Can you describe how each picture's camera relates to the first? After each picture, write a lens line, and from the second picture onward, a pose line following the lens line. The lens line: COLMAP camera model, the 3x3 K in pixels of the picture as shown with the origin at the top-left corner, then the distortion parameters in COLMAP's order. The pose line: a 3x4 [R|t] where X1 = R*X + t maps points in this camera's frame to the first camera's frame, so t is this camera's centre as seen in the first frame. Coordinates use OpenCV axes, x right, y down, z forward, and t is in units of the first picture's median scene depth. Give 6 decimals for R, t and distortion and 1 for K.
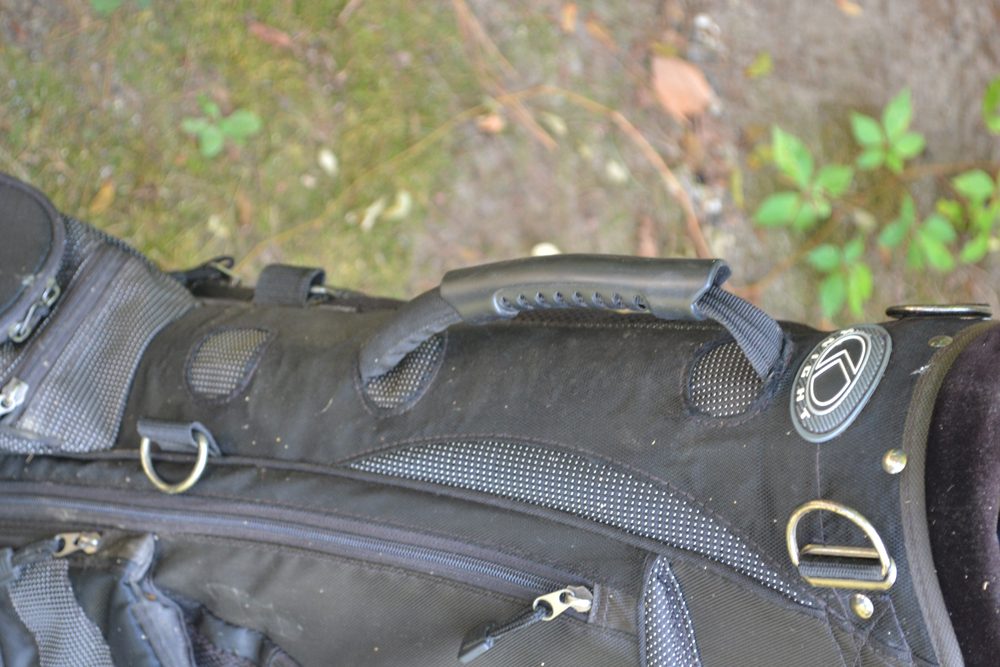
lens RADIAL K [[2290.5, 0, 494.0], [0, 2290.5, 331.7], [0, 0, 1]] dist [0.029196, 0.000000]
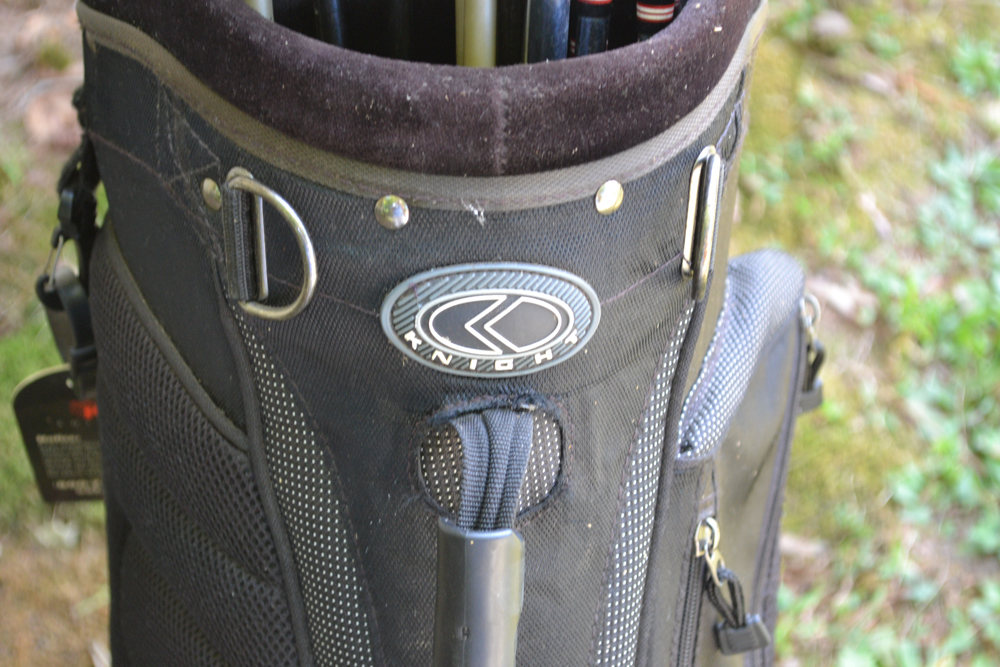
lens RADIAL K [[2290.5, 0, 500.3], [0, 2290.5, 336.2], [0, 0, 1]] dist [0.029196, 0.000000]
pose [[-0.453986, -0.888944, -0.060621, 0.178349], [0.609088, -0.359280, 0.707057, -0.461804], [-0.650314, 0.284071, 0.704553, 0.466512]]
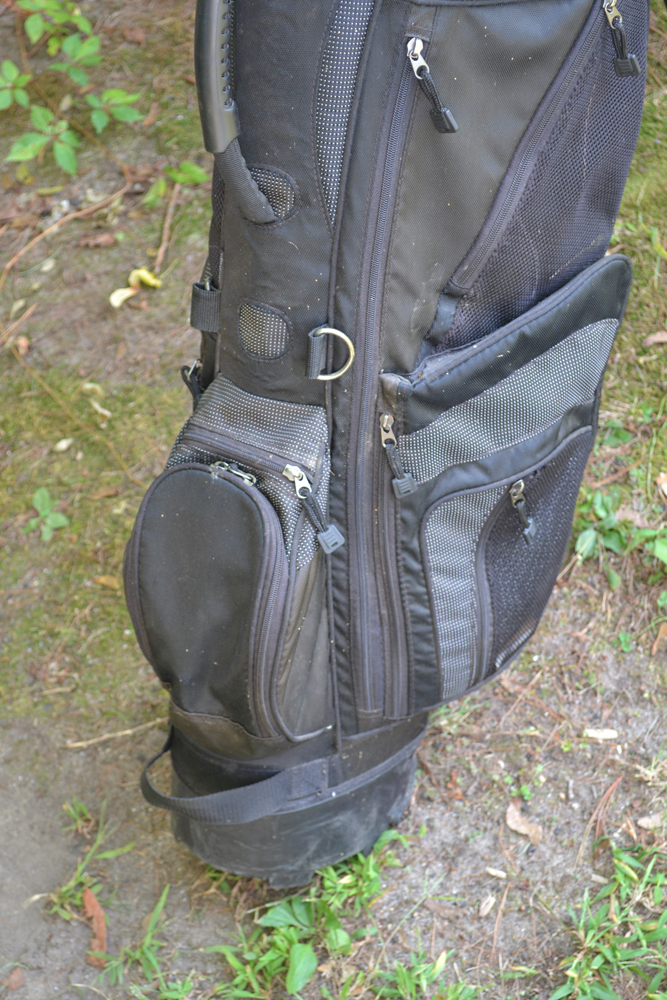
lens RADIAL K [[1796.6, 0, 337.0], [0, 1796.6, 502.2], [0, 0, 1]] dist [0.001471, 0.000000]
pose [[-0.066162, -0.996884, 0.042952, -0.318657], [0.988514, -0.059623, 0.138868, -0.123557], [-0.135874, 0.051647, 0.989379, -0.186789]]
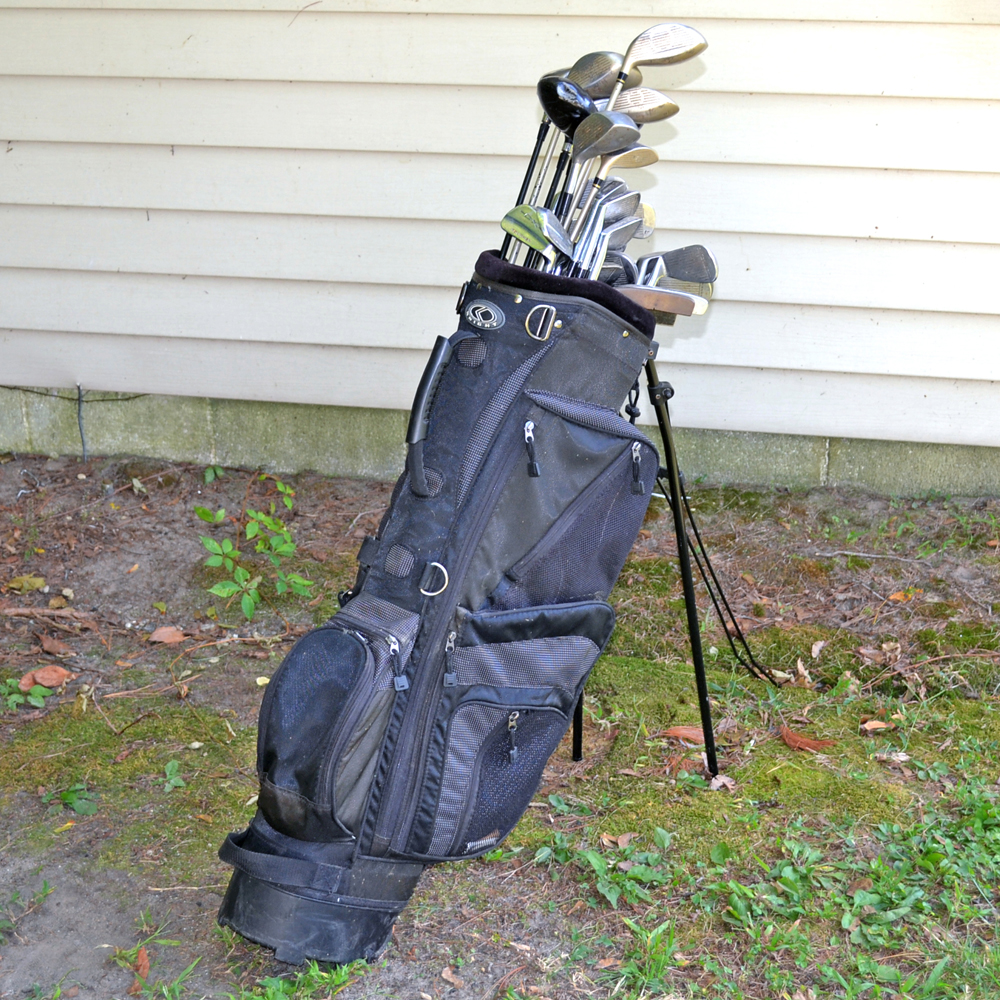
lens RADIAL K [[1968.7, 0, 498.6], [0, 1968.7, 497.9], [0, 0, 1]] dist [-0.023080, 0.000000]
pose [[0.201809, -0.841760, 0.500713, -1.293506], [0.944047, 0.303340, 0.129460, -0.215729], [-0.260861, 0.446571, 0.855878, -1.086254]]
